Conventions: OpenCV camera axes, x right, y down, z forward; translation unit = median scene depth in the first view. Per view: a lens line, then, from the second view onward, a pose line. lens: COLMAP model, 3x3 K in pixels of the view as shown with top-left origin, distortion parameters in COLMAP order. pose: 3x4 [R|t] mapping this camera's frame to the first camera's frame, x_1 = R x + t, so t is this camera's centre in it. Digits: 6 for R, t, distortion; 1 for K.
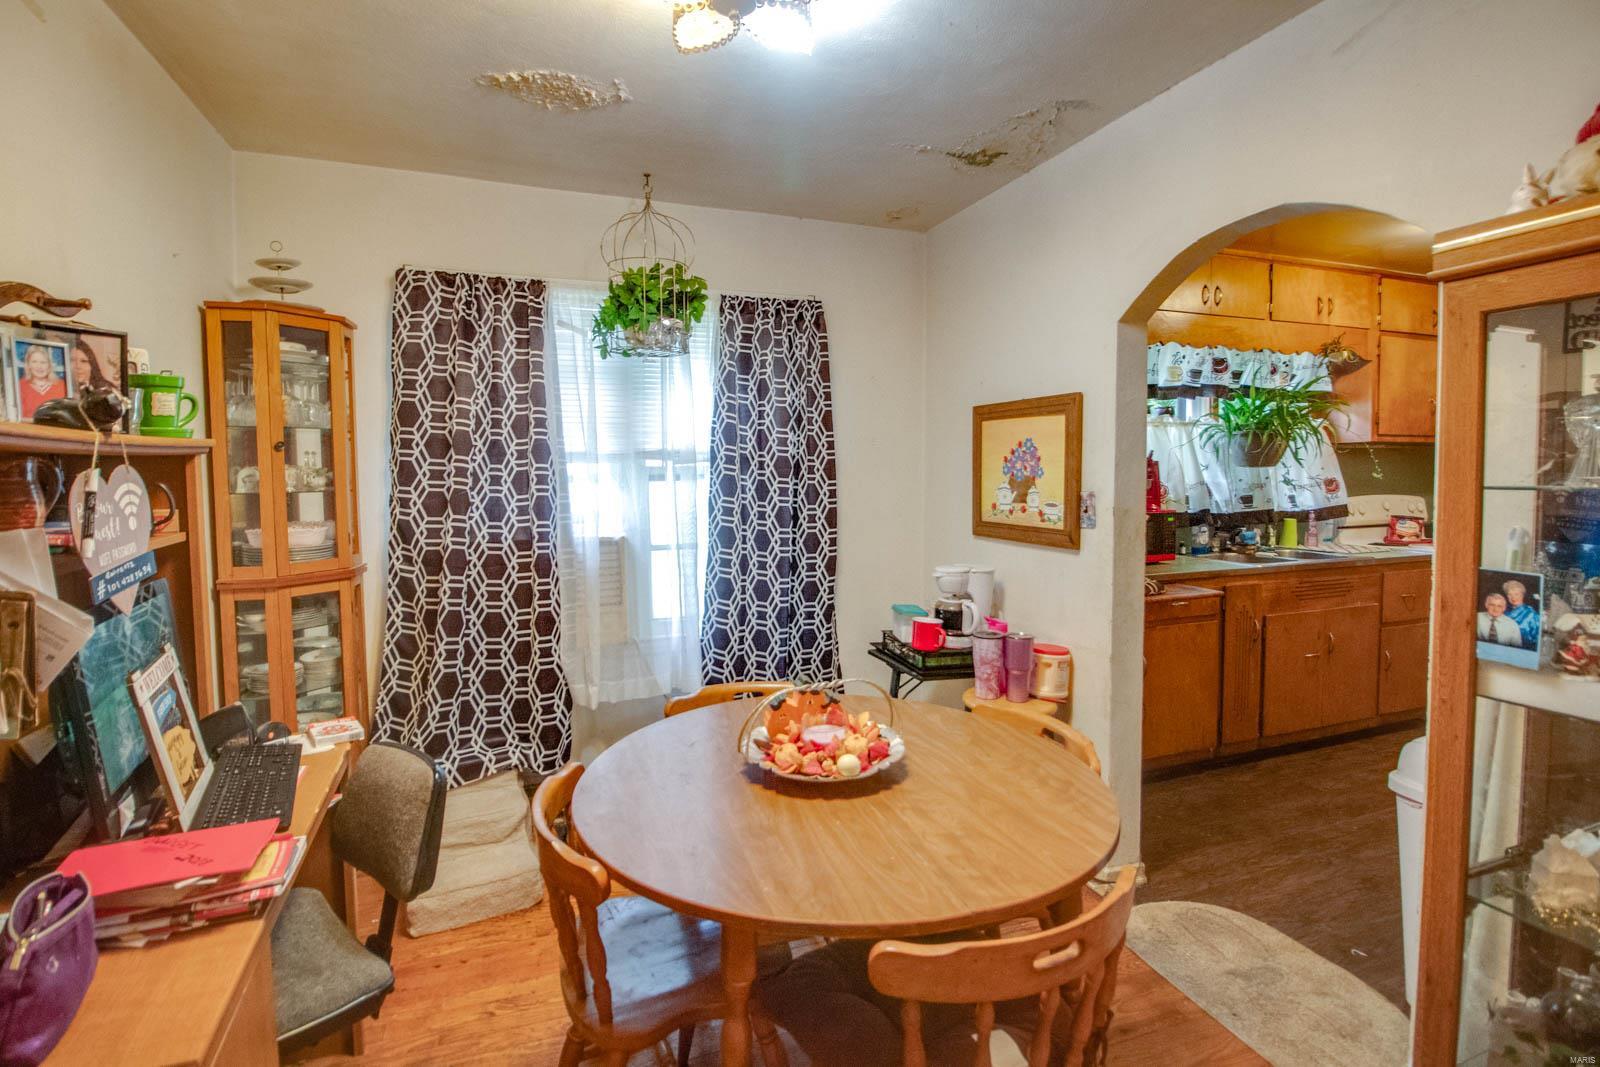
lens RADIAL K [[760.6, 0, 801.7], [0, 760.6, 508.8], [0, 0, 1]] dist [-0.000538, -0.012781]
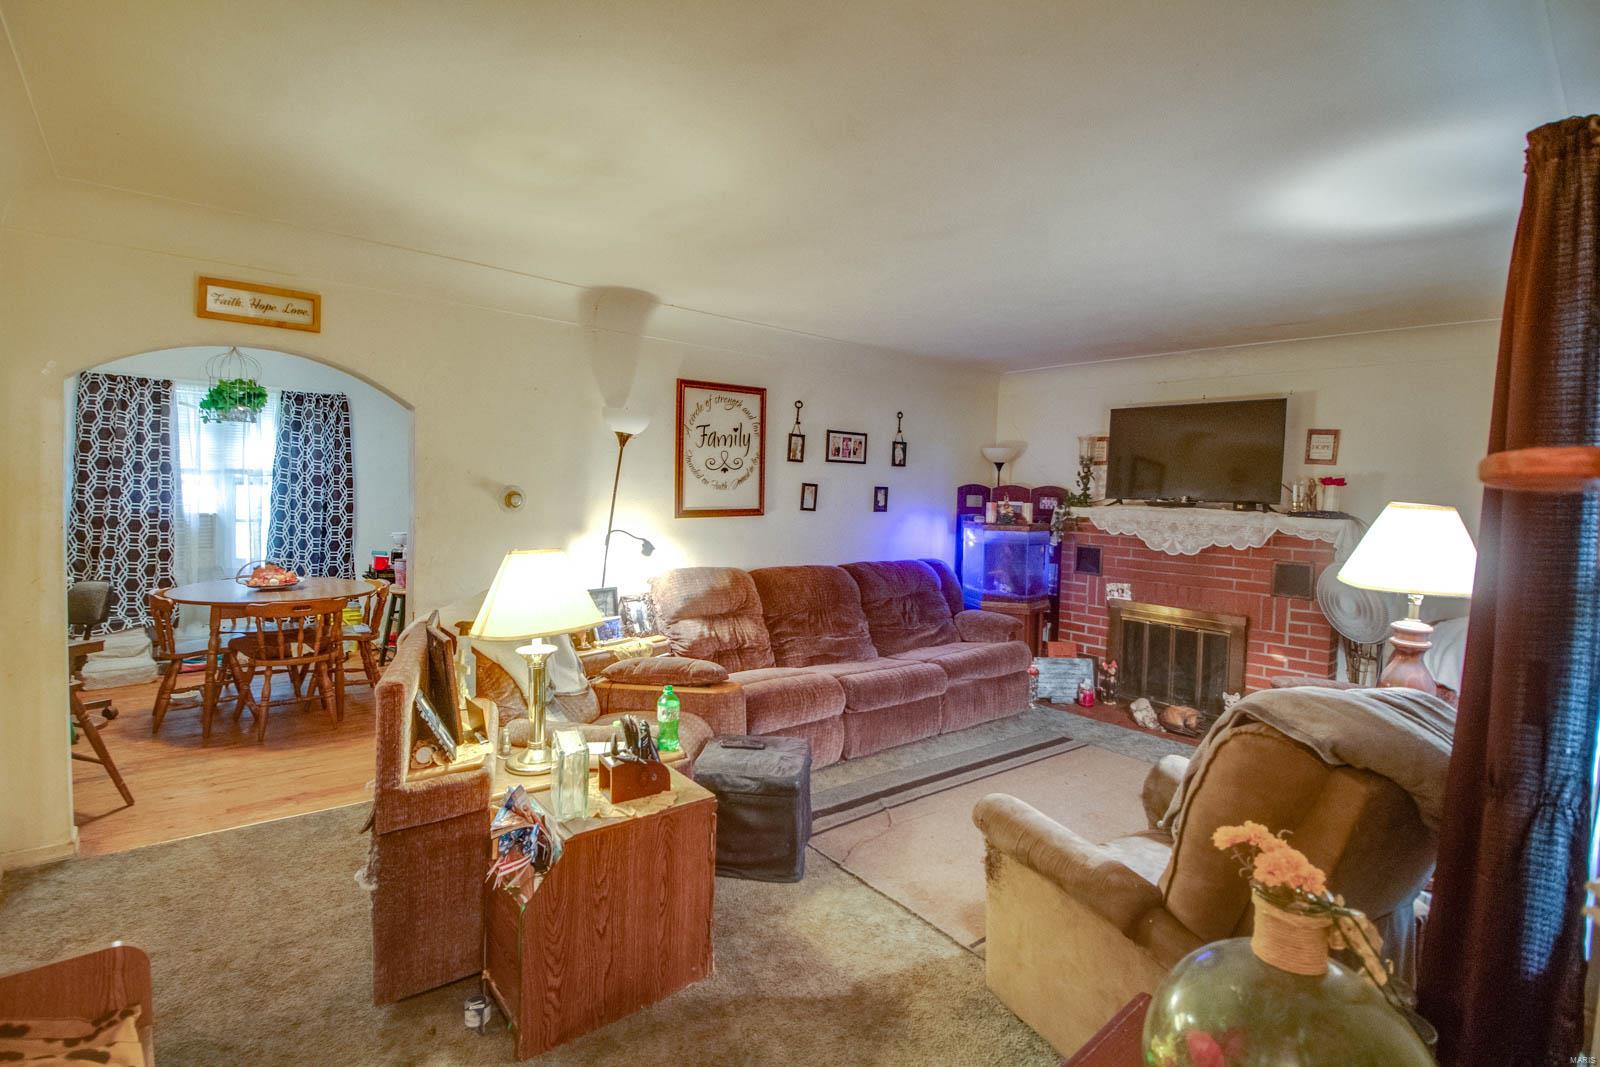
lens RADIAL K [[760.6, 0, 801.7], [0, 760.6, 508.8], [0, 0, 1]] dist [-0.000538, -0.012781]
pose [[0.941833, 0.031315, 0.334618, 0.385402], [-0.027820, 0.999497, -0.015233, 0.009470], [-0.334927, 0.005038, 0.942231, -0.964128]]
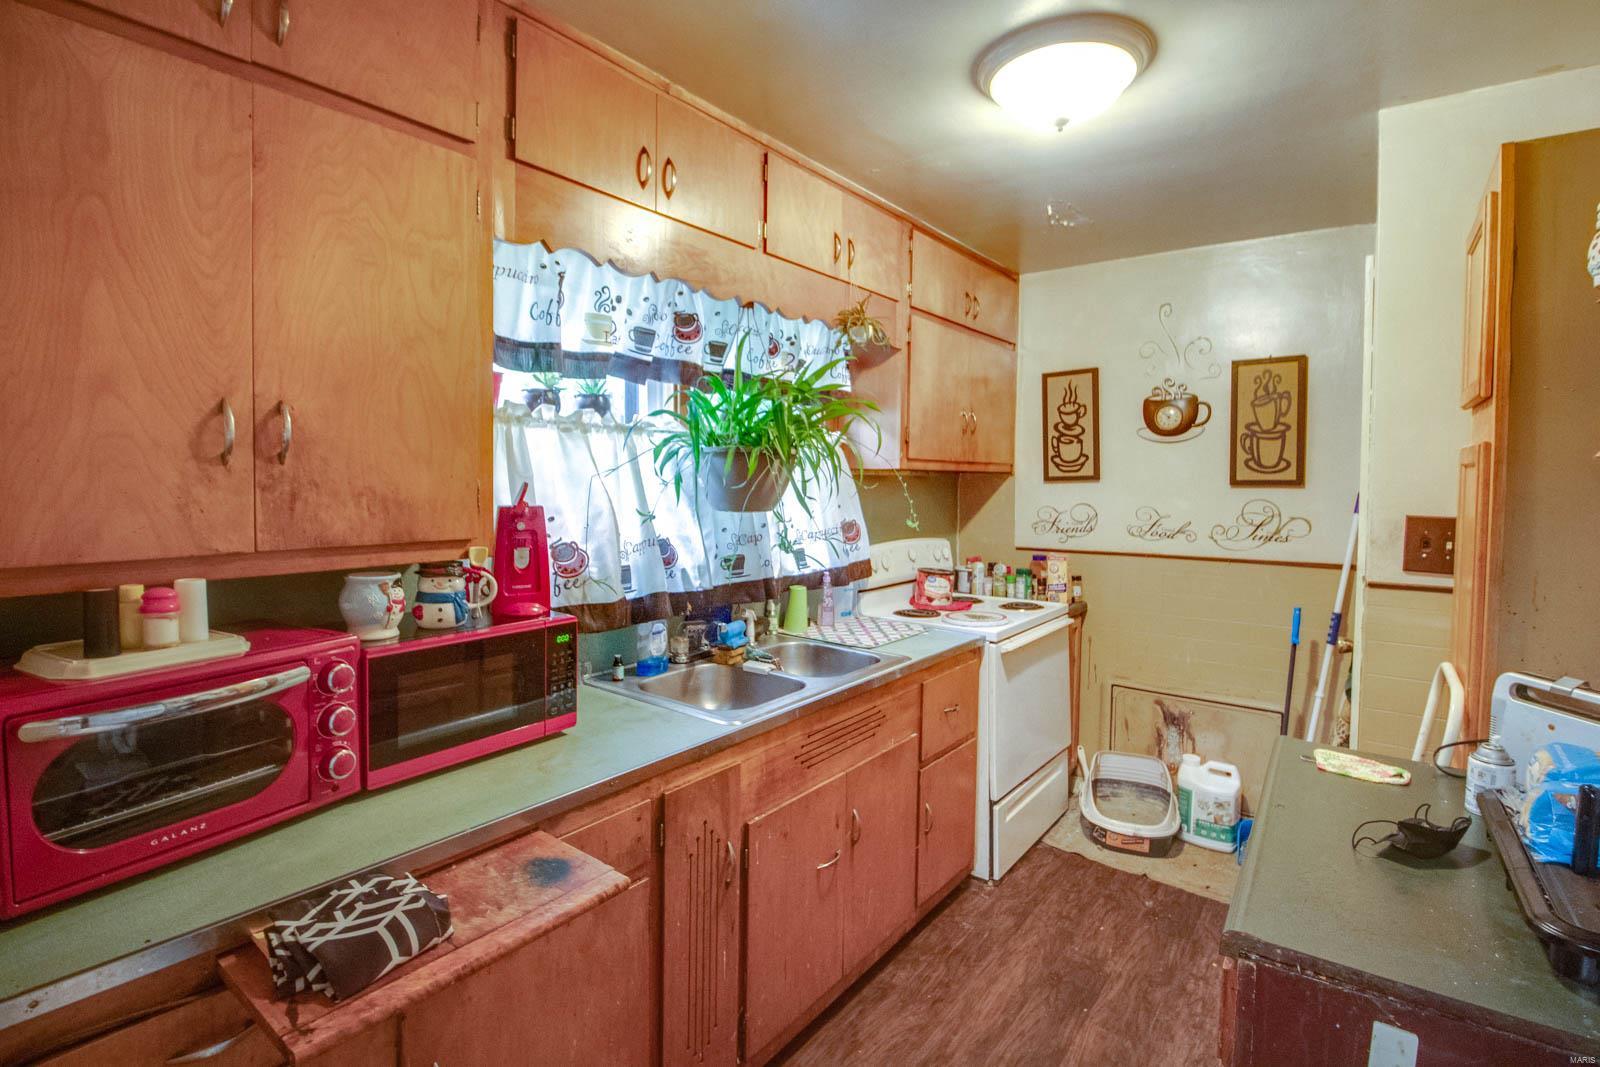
lens RADIAL K [[760.6, 0, 801.7], [0, 760.6, 508.8], [0, 0, 1]] dist [-0.000538, -0.012781]
pose [[0.848494, -0.003158, 0.529195, 0.351372], [0.003825, 0.999993, -0.000166, -0.059298], [-0.529191, 0.002165, 0.848500, 0.519467]]
